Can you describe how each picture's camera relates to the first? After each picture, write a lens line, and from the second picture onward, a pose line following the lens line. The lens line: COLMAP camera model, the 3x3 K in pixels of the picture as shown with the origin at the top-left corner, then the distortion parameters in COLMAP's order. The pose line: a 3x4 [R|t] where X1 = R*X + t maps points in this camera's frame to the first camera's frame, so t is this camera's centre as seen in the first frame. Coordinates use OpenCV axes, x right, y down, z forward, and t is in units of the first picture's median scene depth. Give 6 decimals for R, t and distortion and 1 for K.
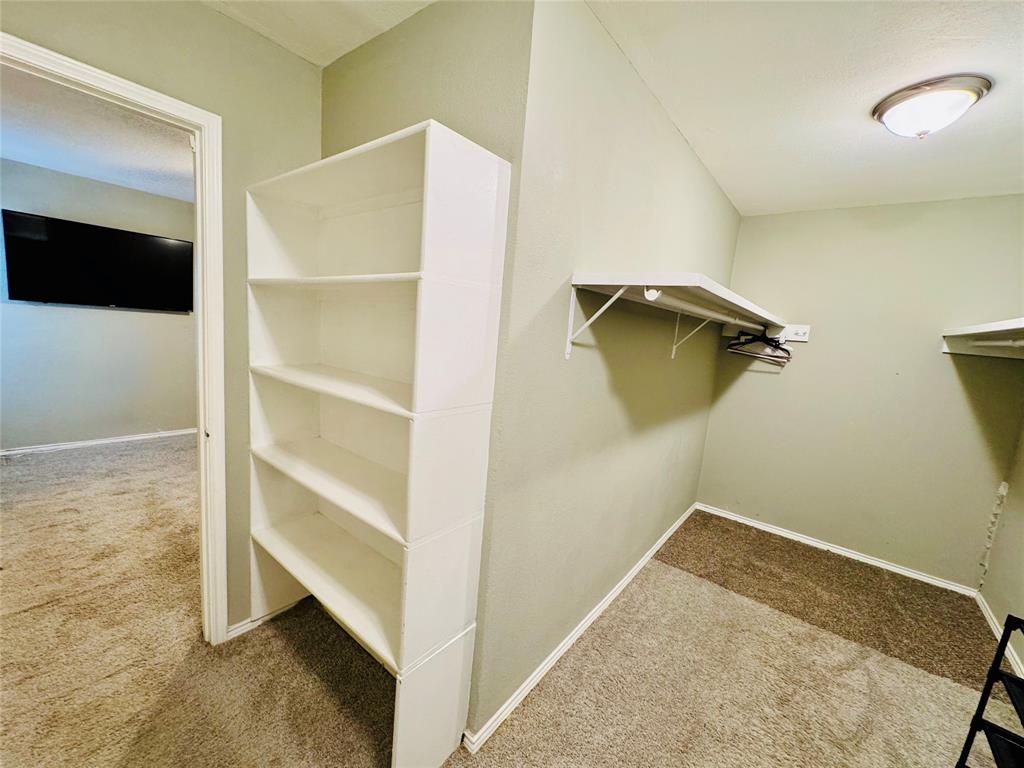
lens RADIAL K [[409.3, 0, 512.4], [0, 409.3, 383.6], [0, 0, 1]] dist [-0.001970, -0.000082]
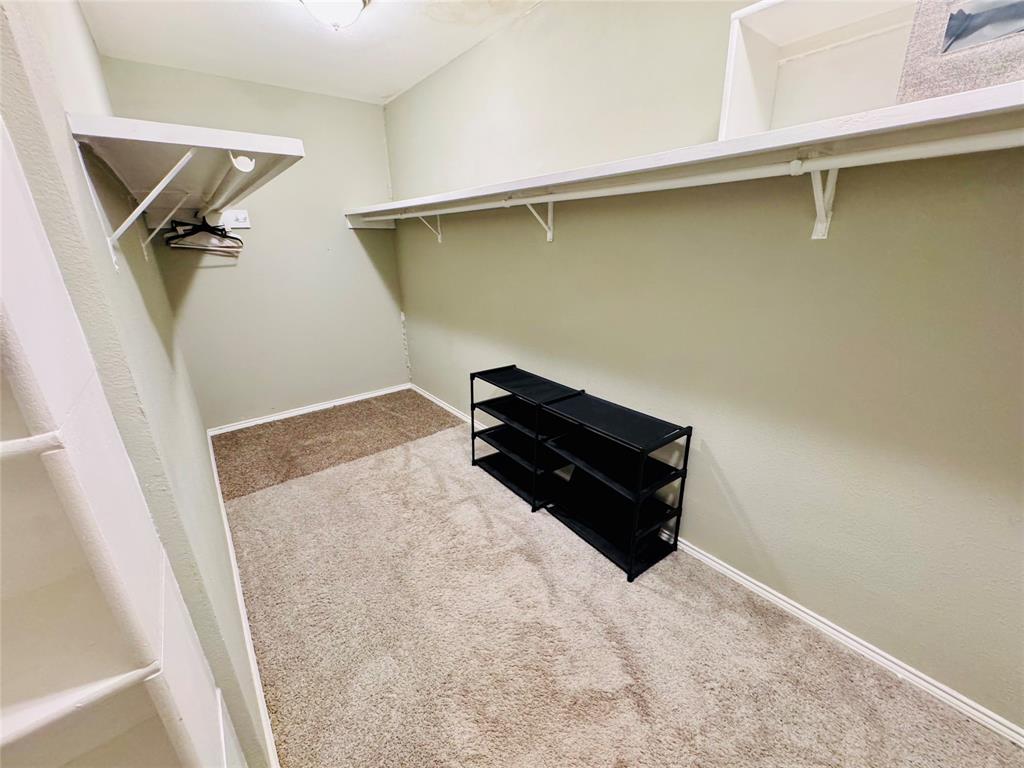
lens RADIAL K [[409.3, 0, 515.0], [0, 409.3, 382.4], [0, 0, 1]] dist [-0.001970, -0.000082]
pose [[0.228050, -0.403666, 0.886029, -0.197109], [0.173906, 0.912262, 0.370857, -0.019701], [-0.957993, 0.069511, 0.278242, 0.165857]]
